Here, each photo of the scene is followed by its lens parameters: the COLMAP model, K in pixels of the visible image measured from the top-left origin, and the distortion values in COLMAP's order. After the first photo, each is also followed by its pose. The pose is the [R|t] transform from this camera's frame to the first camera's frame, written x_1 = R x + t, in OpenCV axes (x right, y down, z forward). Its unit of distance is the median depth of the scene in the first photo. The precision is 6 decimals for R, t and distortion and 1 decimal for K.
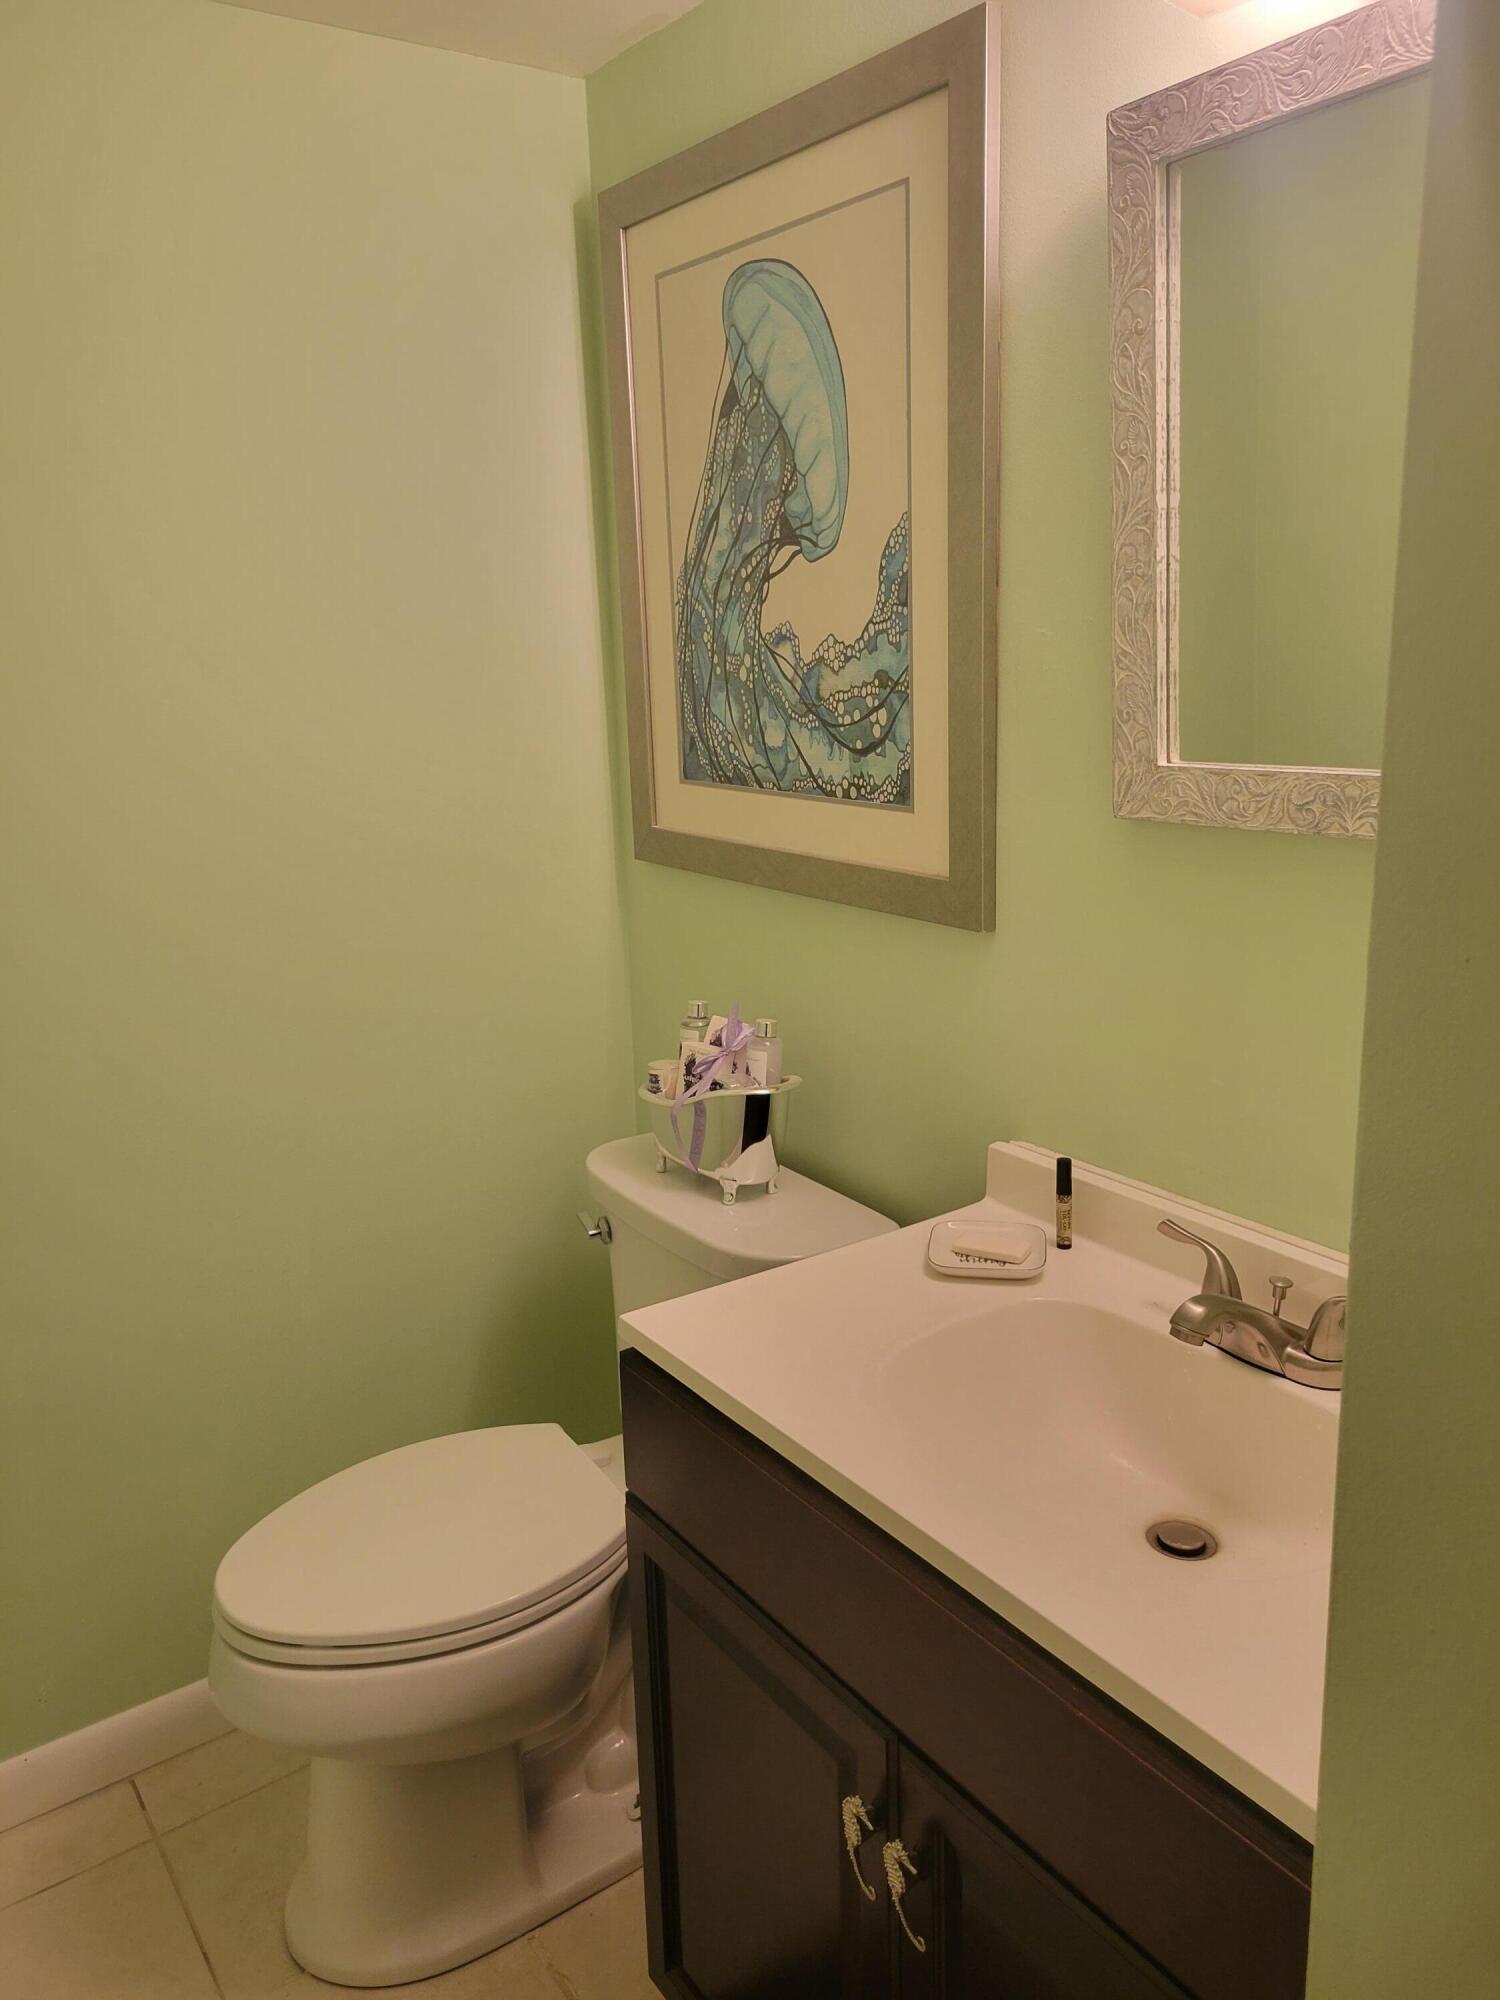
lens RADIAL K [[1486.1, 0, 740.9], [0, 1486.1, 953.7], [0, 0, 1]] dist [0.043308, -0.038319]
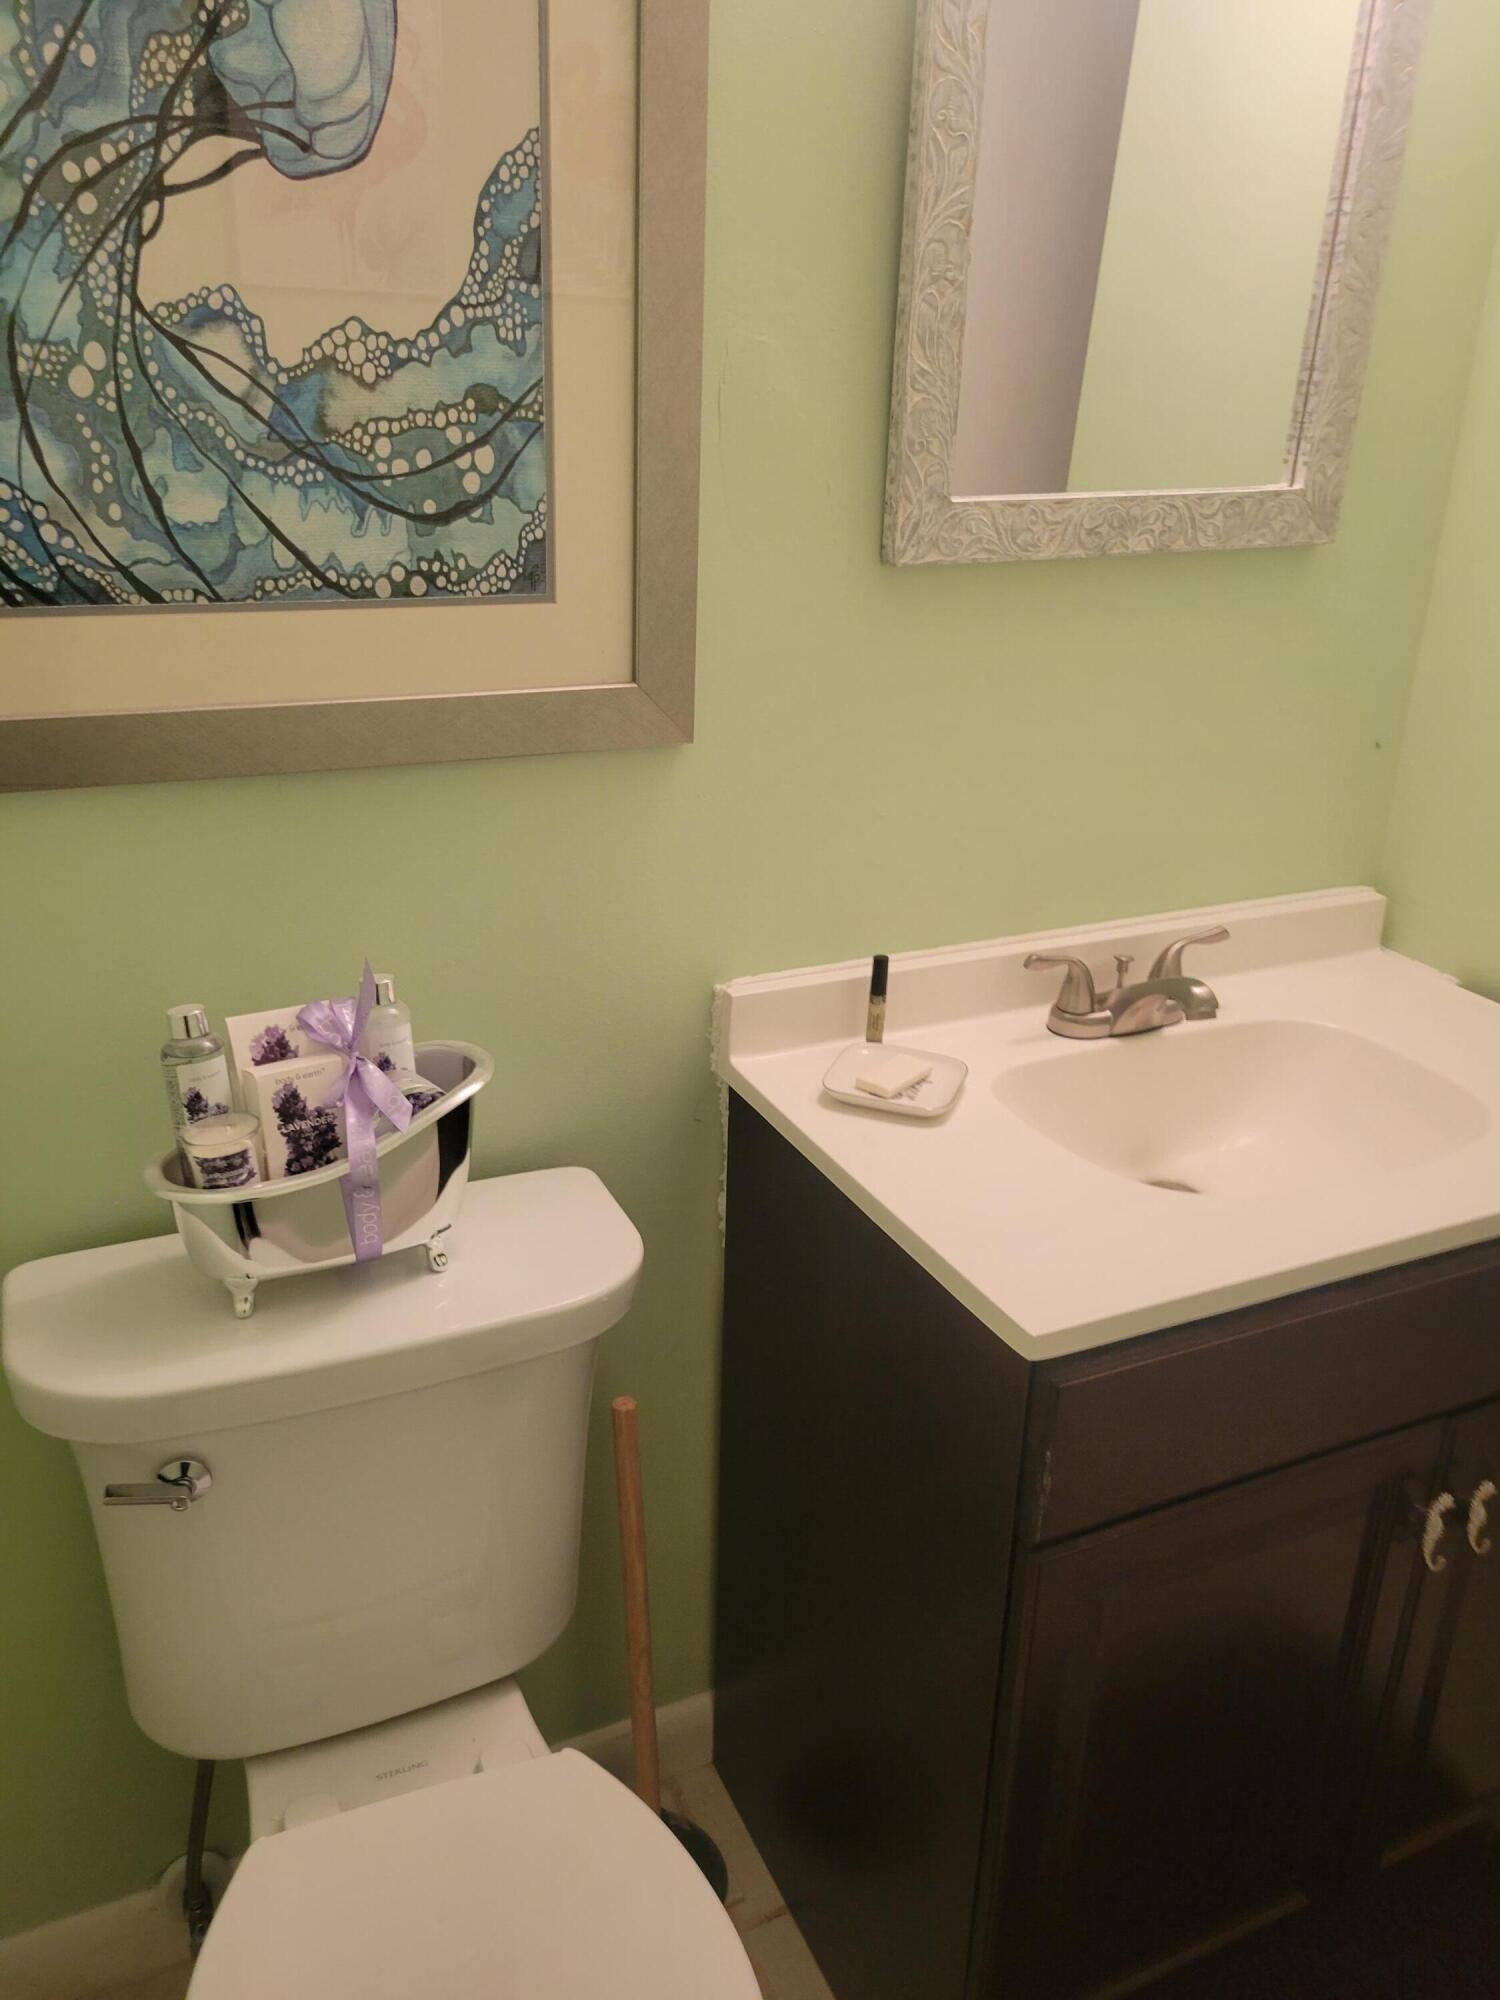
lens RADIAL K [[1486.1, 0, 740.9], [0, 1486.1, 953.7], [0, 0, 1]] dist [0.043308, -0.038319]
pose [[0.183457, -0.312491, 0.932037, -0.551387], [0.184400, 0.942238, 0.279615, -0.114506], [-0.965578, 0.120570, 0.230483, 0.747189]]
